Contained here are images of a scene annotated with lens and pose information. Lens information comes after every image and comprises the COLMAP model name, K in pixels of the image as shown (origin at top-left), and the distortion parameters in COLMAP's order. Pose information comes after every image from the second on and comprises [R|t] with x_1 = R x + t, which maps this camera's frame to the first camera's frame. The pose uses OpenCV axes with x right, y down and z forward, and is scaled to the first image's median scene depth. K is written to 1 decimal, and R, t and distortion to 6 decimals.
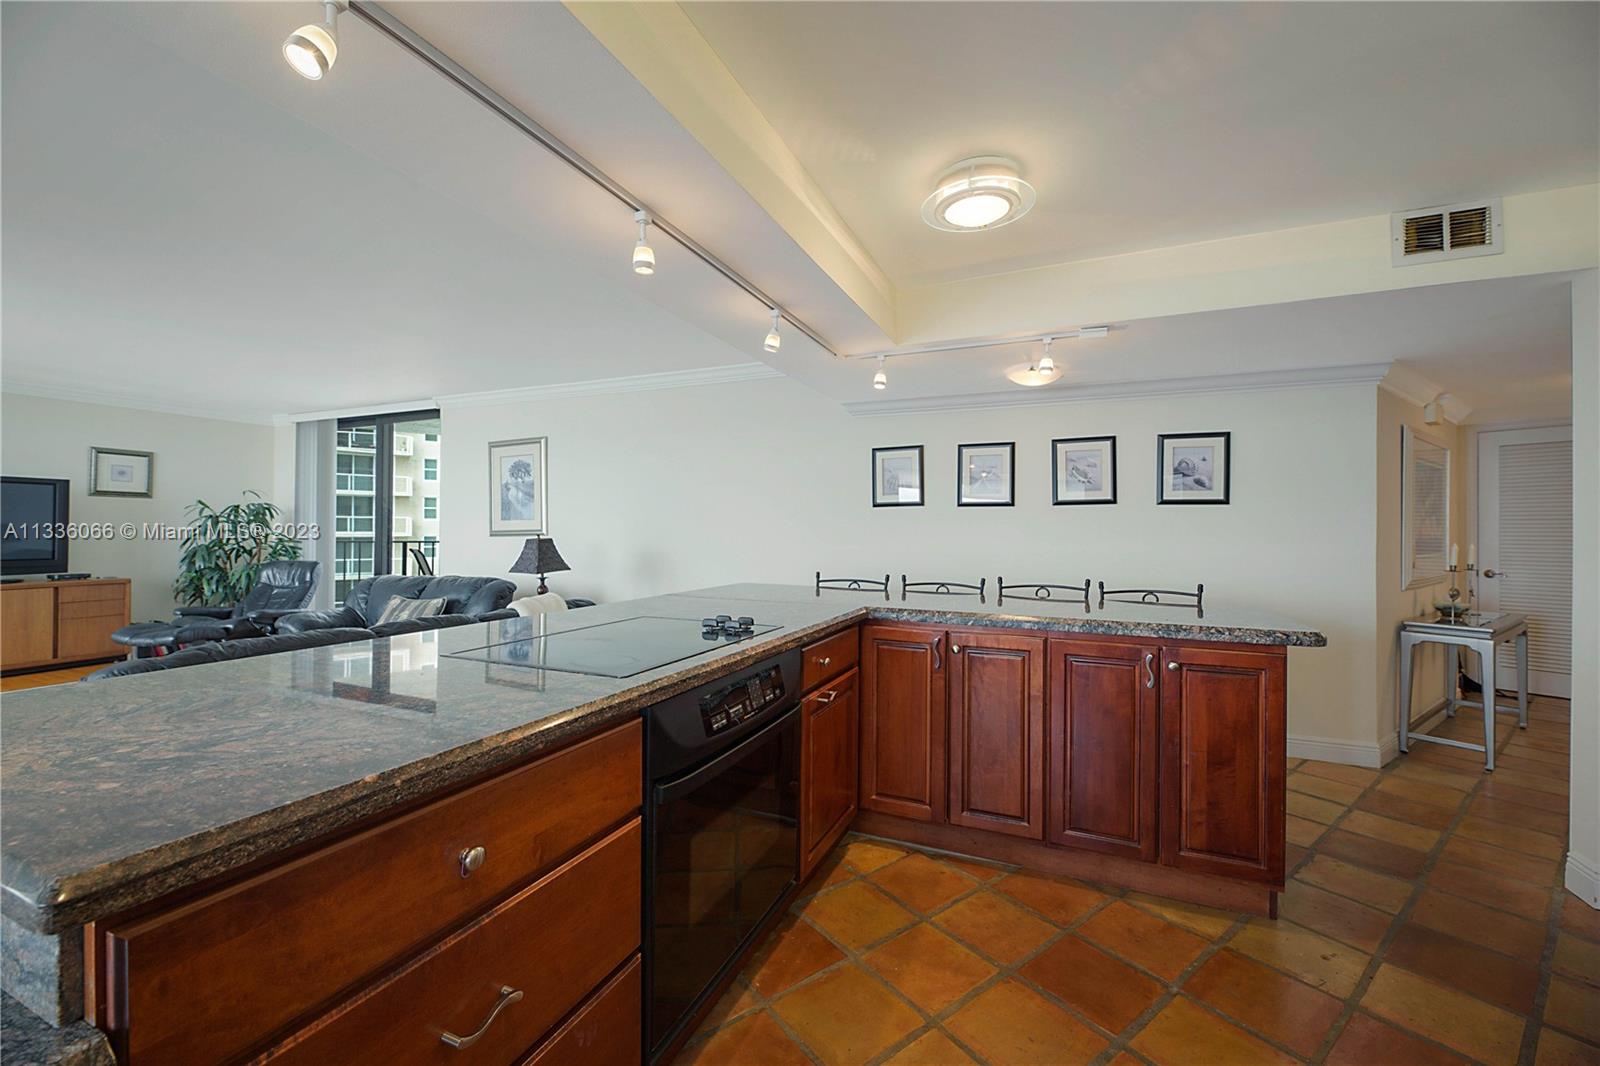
lens RADIAL K [[644.5, 0, 800.6], [0, 644.5, 530.5], [0, 0, 1]] dist [0.000917, -0.001498]
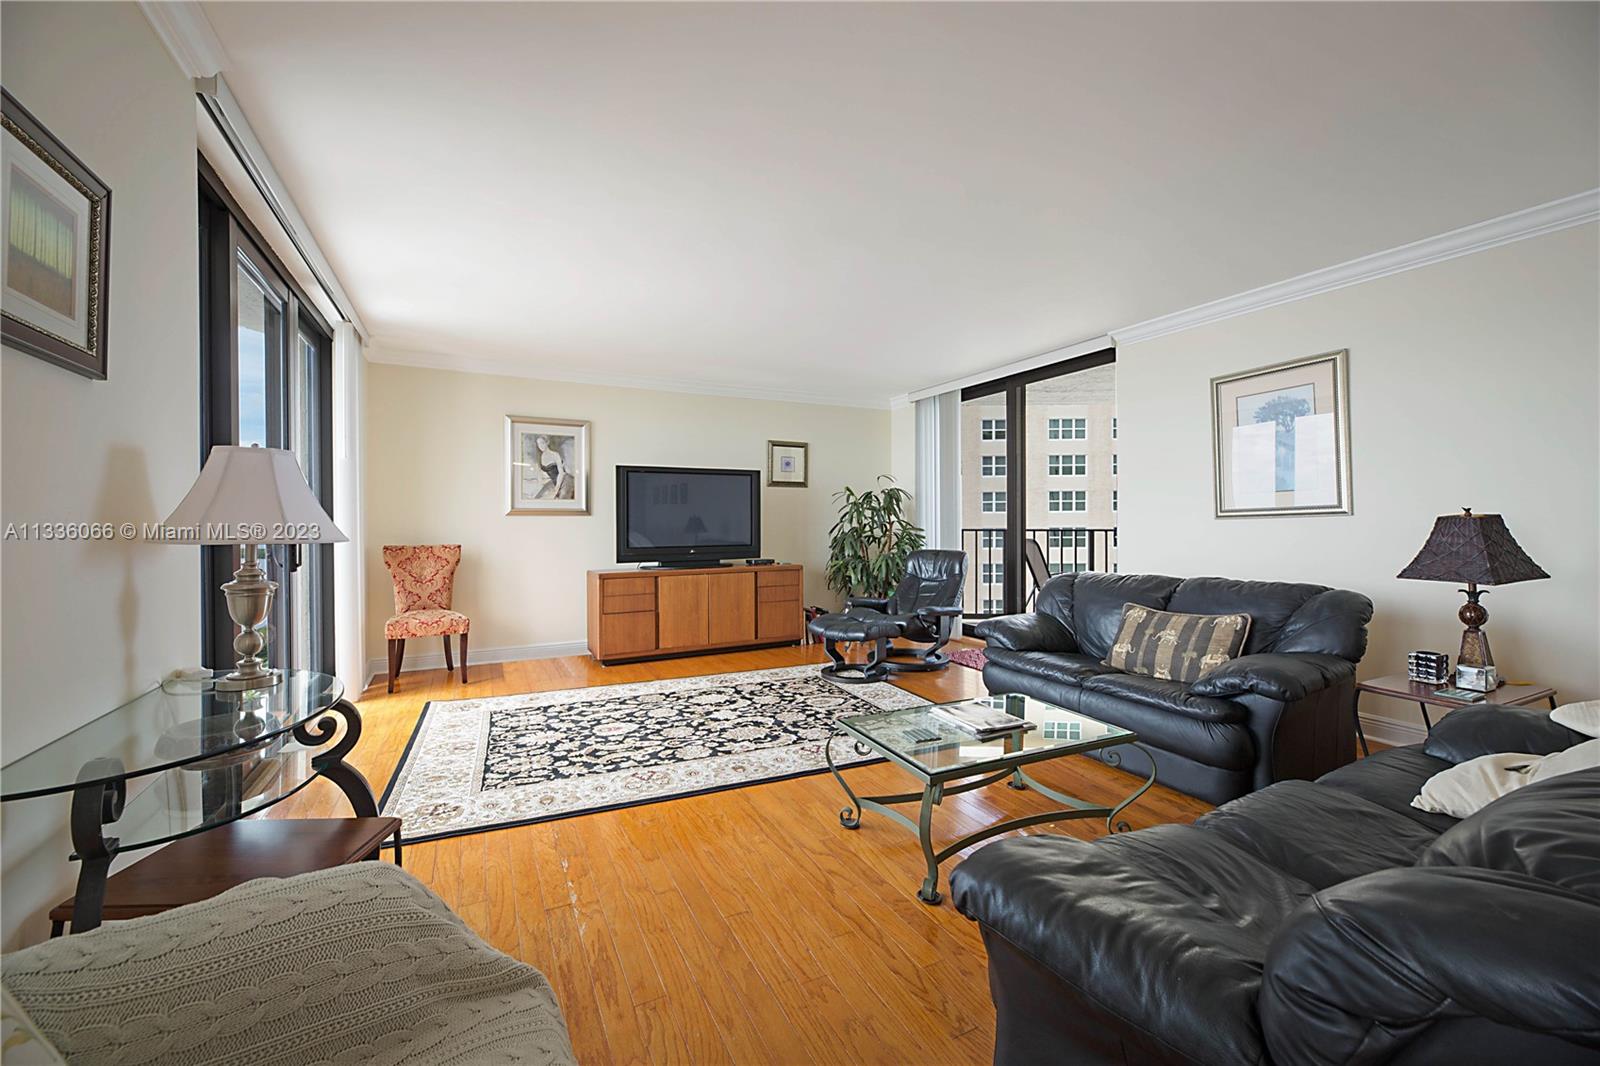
lens RADIAL K [[644.5, 0, 800.8], [0, 644.5, 532.5], [0, 0, 1]] dist [0.000917, -0.001498]
pose [[0.776686, -0.001629, -0.629886, -0.383340], [0.011492, 0.999867, 0.011585, 0.010655], [0.629783, -0.016236, 0.776601, 0.199837]]
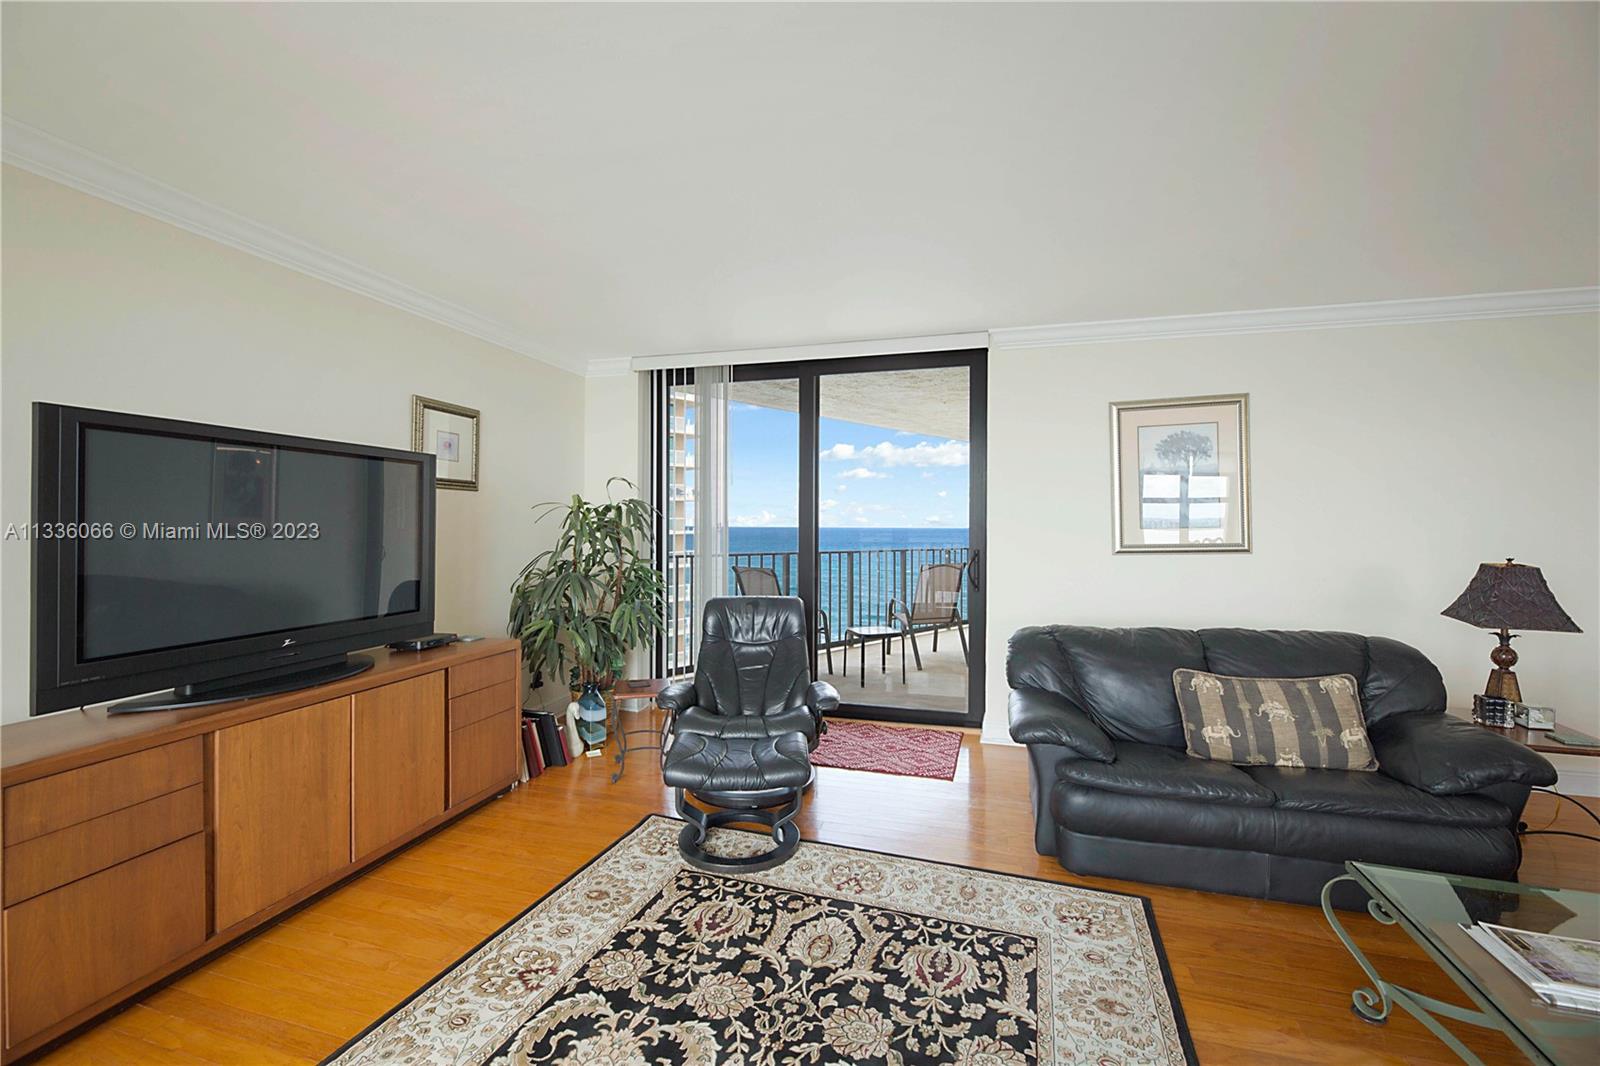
lens RADIAL K [[658.8, 0, 805.0], [0, 658.8, 528.9], [0, 0, 1]] dist [-0.003206, -0.000534]
pose [[0.990117, -0.005308, 0.140143, -0.843376], [0.004563, 0.999974, 0.005637, -0.019650], [-0.140169, -0.004941, 0.990115, 0.401335]]
